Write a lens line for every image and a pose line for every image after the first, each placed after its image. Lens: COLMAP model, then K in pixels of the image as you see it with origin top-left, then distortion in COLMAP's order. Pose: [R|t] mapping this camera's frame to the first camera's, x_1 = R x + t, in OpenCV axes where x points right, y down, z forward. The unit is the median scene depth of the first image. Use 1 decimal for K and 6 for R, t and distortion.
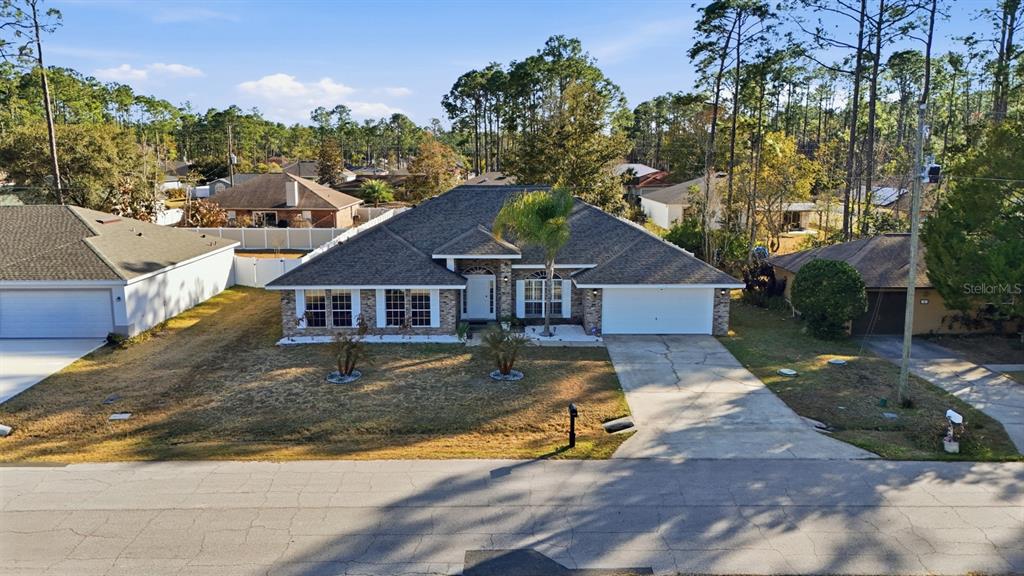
lens RADIAL K [[738.4, 0, 512.0], [0, 738.4, 288.0], [0, 0, 1]] dist [0.053202, -0.067158]
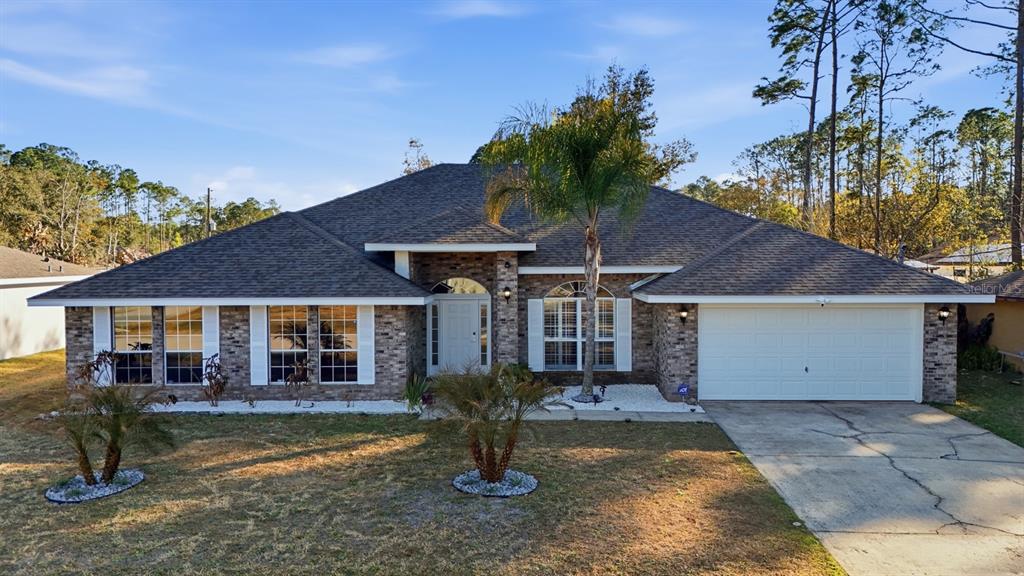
lens RADIAL K [[738.4, 0, 512.0], [0, 738.4, 288.0], [0, 0, 1]] dist [0.053202, -0.067158]
pose [[0.999332, -0.004880, -0.036227, 0.016256], [-0.000276, 0.990012, -0.140984, 0.066898], [0.036553, 0.140900, 0.989349, 0.560156]]
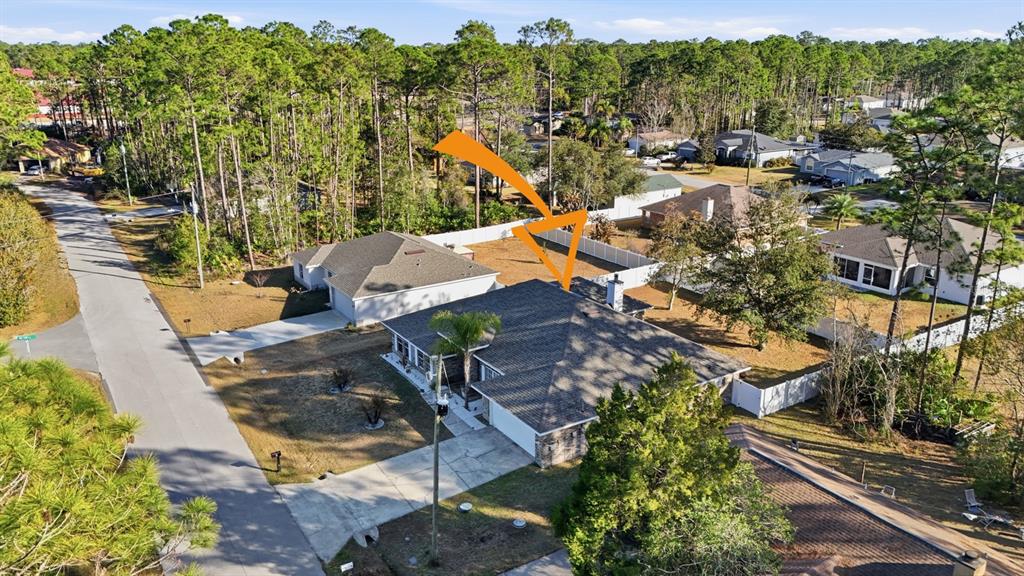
lens RADIAL K [[738.4, 0, 512.0], [0, 738.4, 288.0], [0, 0, 1]] dist [0.053202, -0.067158]
pose [[0.524577, 0.253385, -0.812782, 1.374810], [-0.146952, 0.967303, 0.206713, -0.539007], [0.838585, 0.011003, 0.544660, 0.348871]]
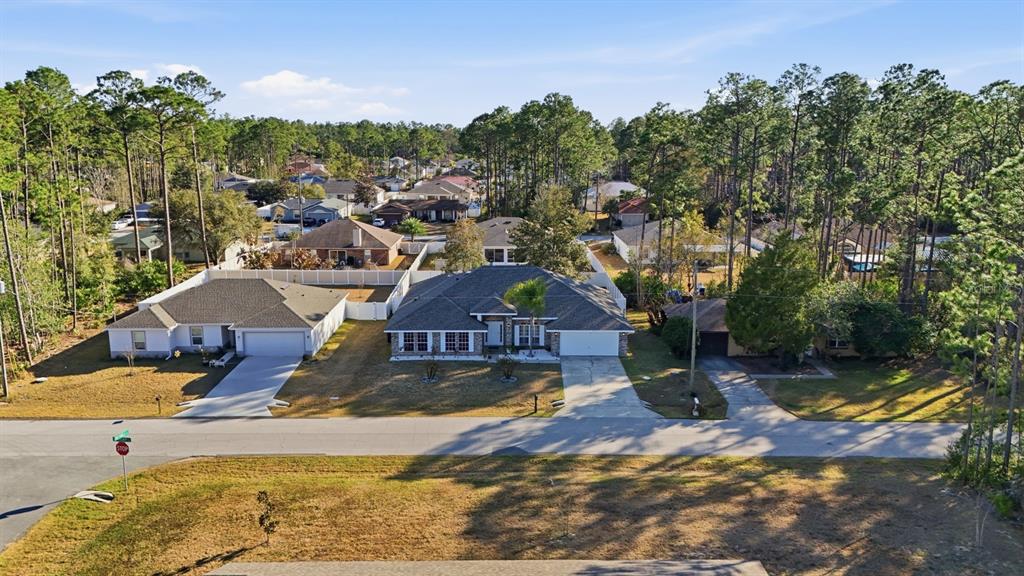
lens RADIAL K [[738.4, 0, 512.0], [0, 738.4, 288.0], [0, 0, 1]] dist [0.053202, -0.067158]
pose [[0.999942, 0.005414, -0.009271, 0.019316], [-0.005166, 0.999633, 0.026593, -0.182195], [0.009412, -0.026544, 0.999603, -1.004390]]
